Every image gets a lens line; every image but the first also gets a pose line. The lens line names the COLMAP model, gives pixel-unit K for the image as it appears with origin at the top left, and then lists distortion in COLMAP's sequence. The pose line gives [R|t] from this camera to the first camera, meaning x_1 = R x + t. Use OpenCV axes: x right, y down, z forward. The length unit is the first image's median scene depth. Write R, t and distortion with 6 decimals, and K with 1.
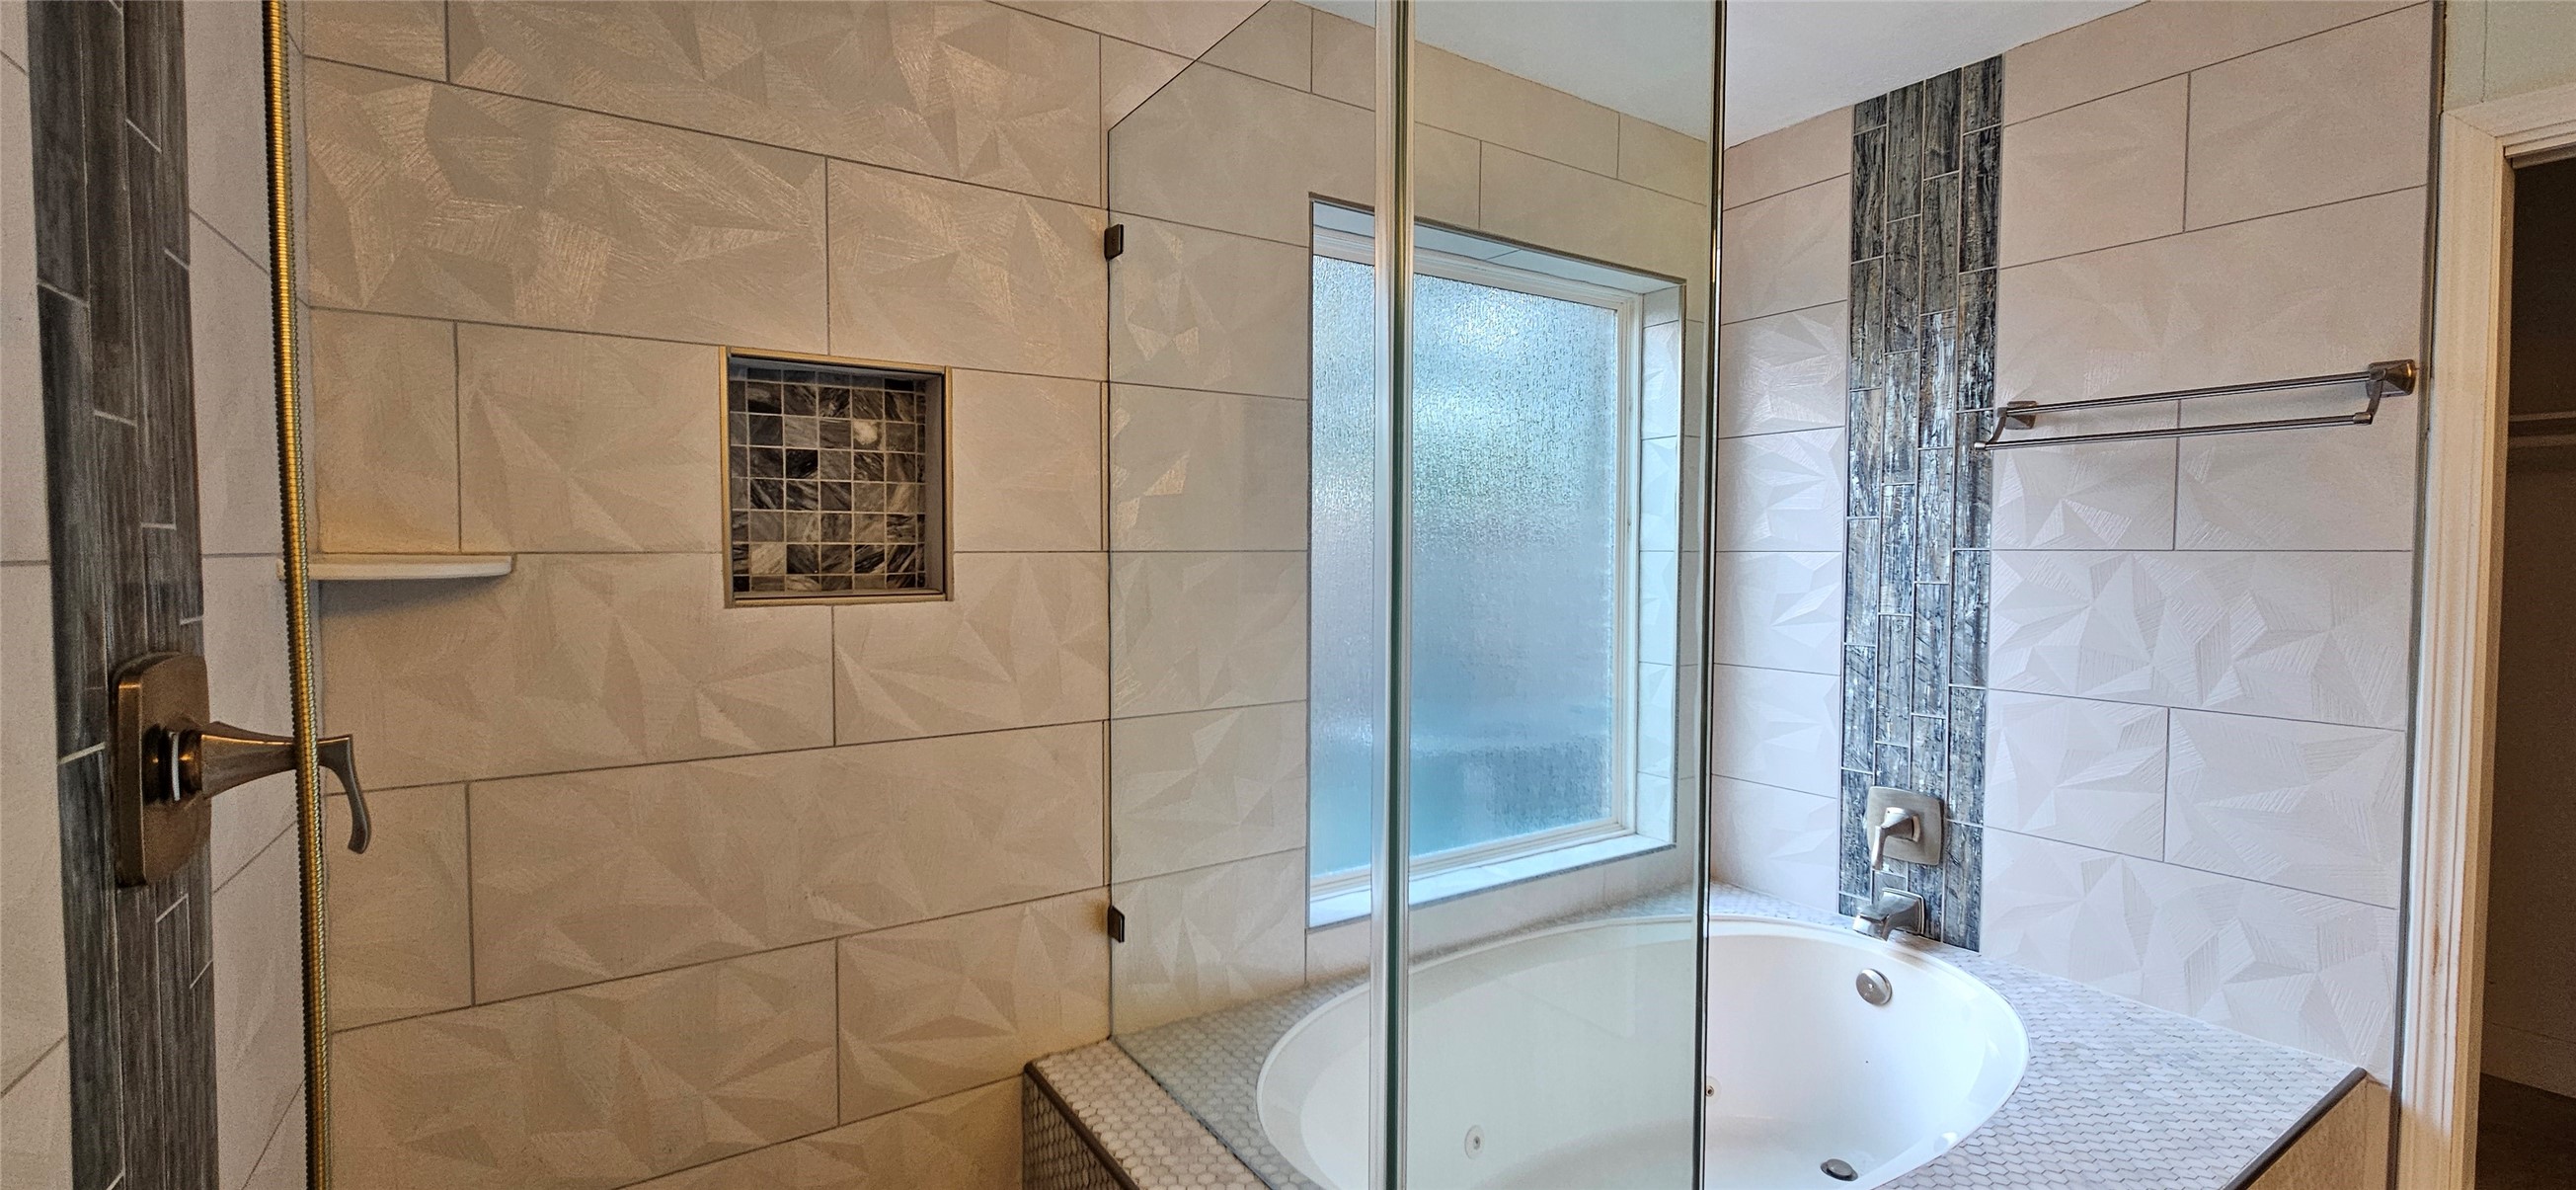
lens RADIAL K [[1057.7, 0, 1273.8], [0, 1057.7, 589.0], [0, 0, 1]] dist [-0.001254, -0.000097]
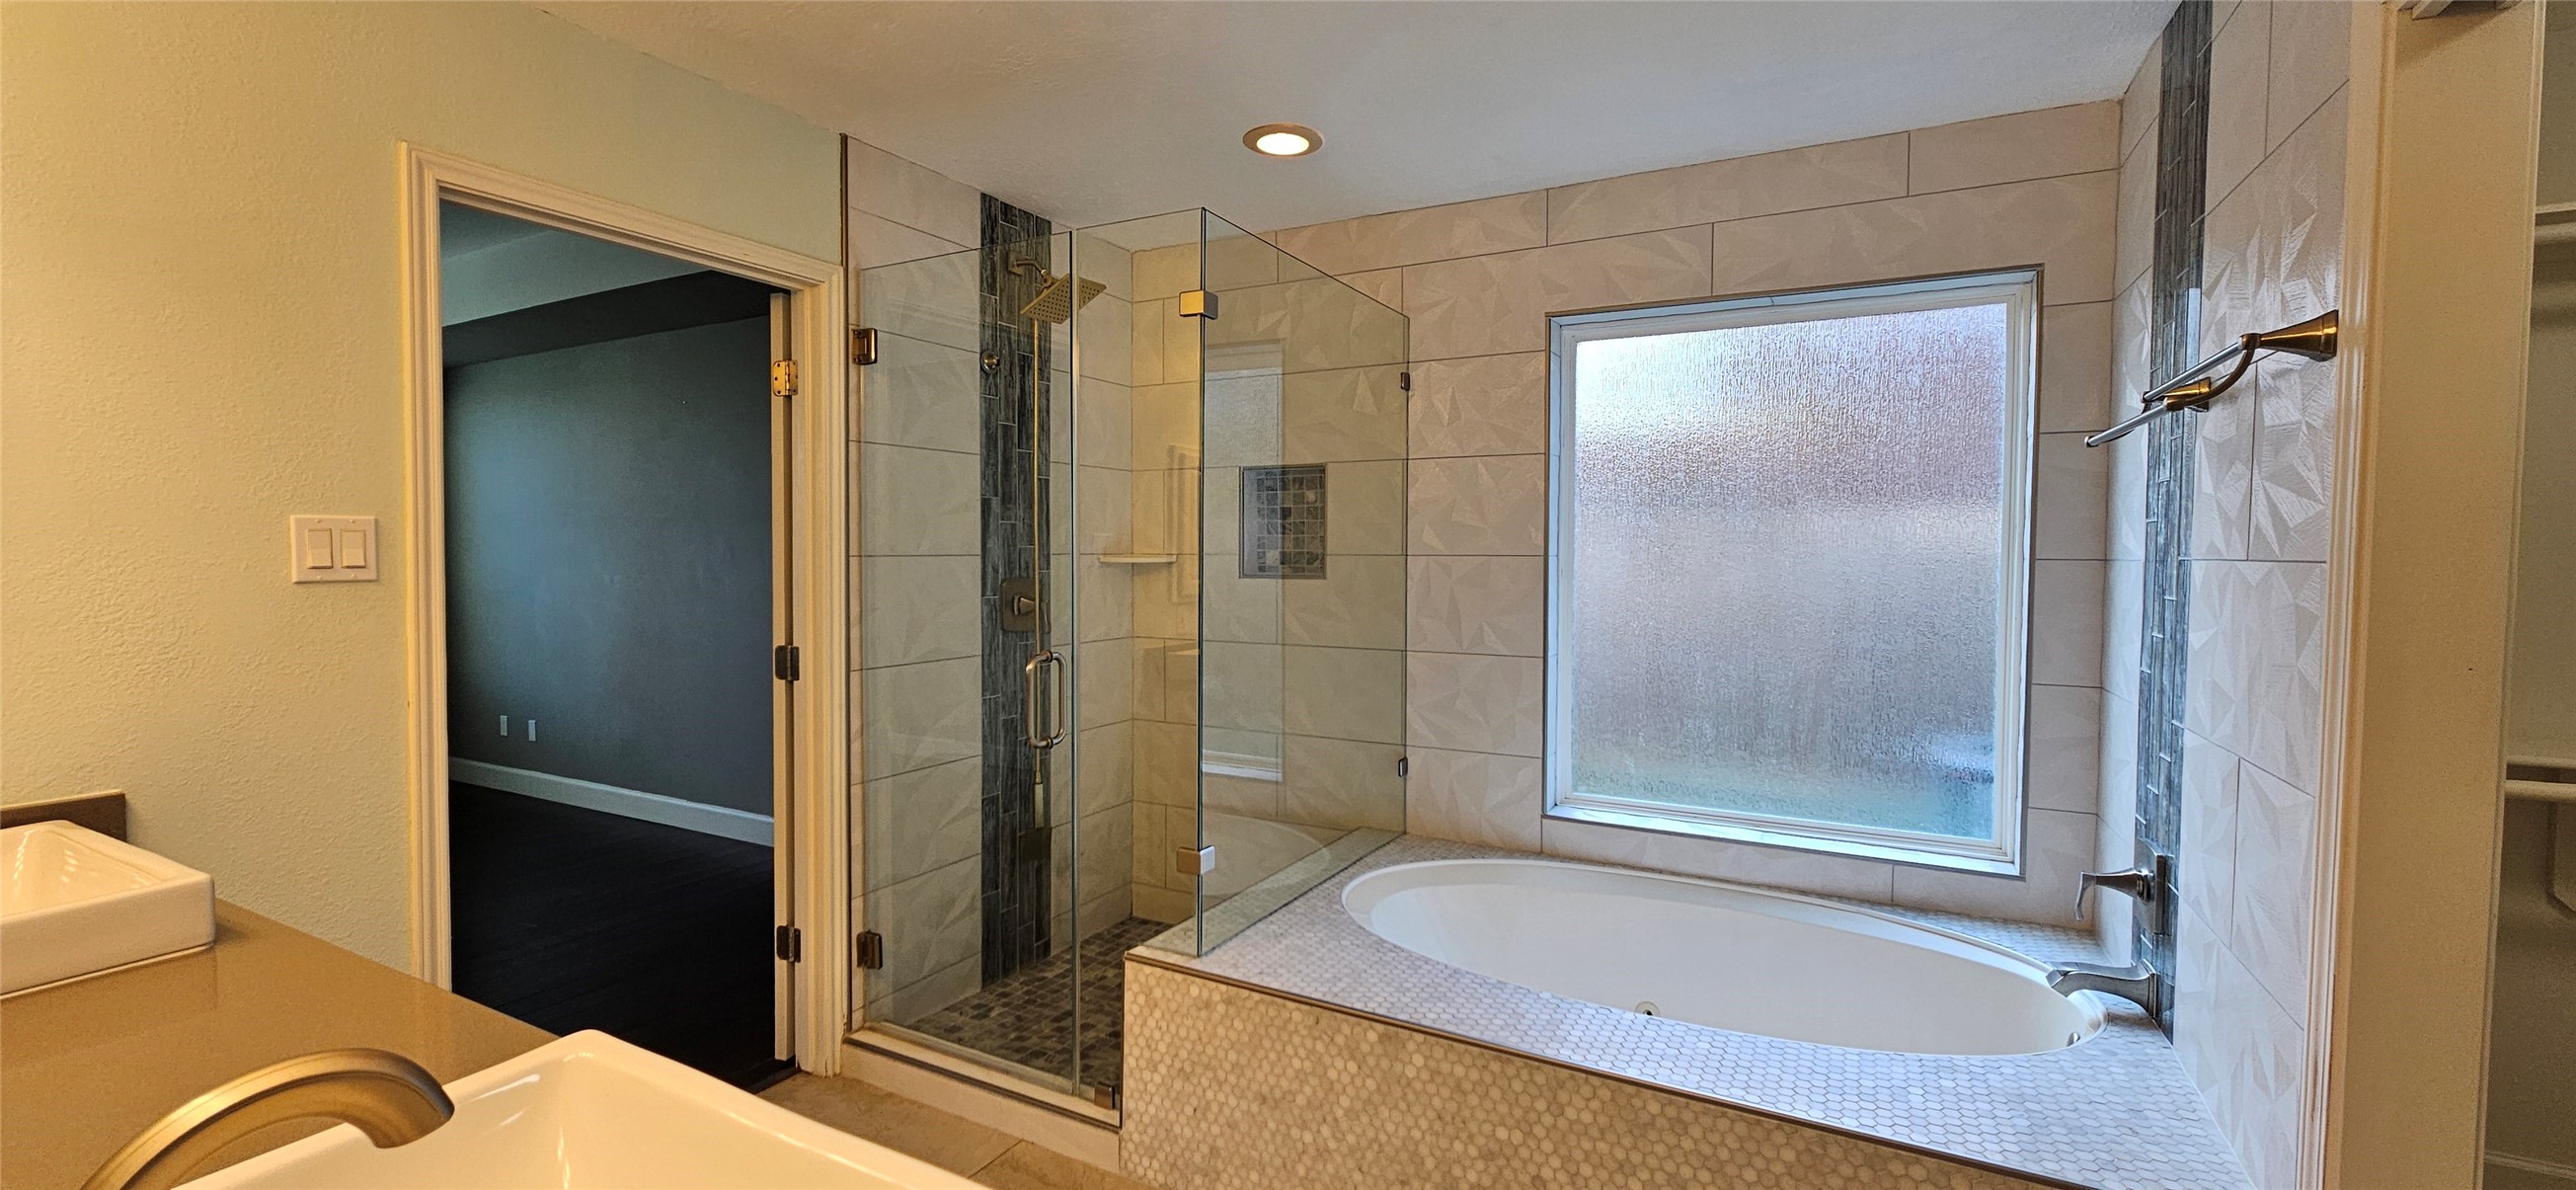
lens RADIAL K [[1047.2, 0, 1277.9], [0, 1047.2, 583.5], [0, 0, 1]] dist [-0.001005, -0.000197]
pose [[0.469348, 0.028217, -0.882562, 1.411220], [-0.035961, 0.999271, 0.012823, -0.002585], [0.882281, 0.025720, 0.470021, -0.013756]]
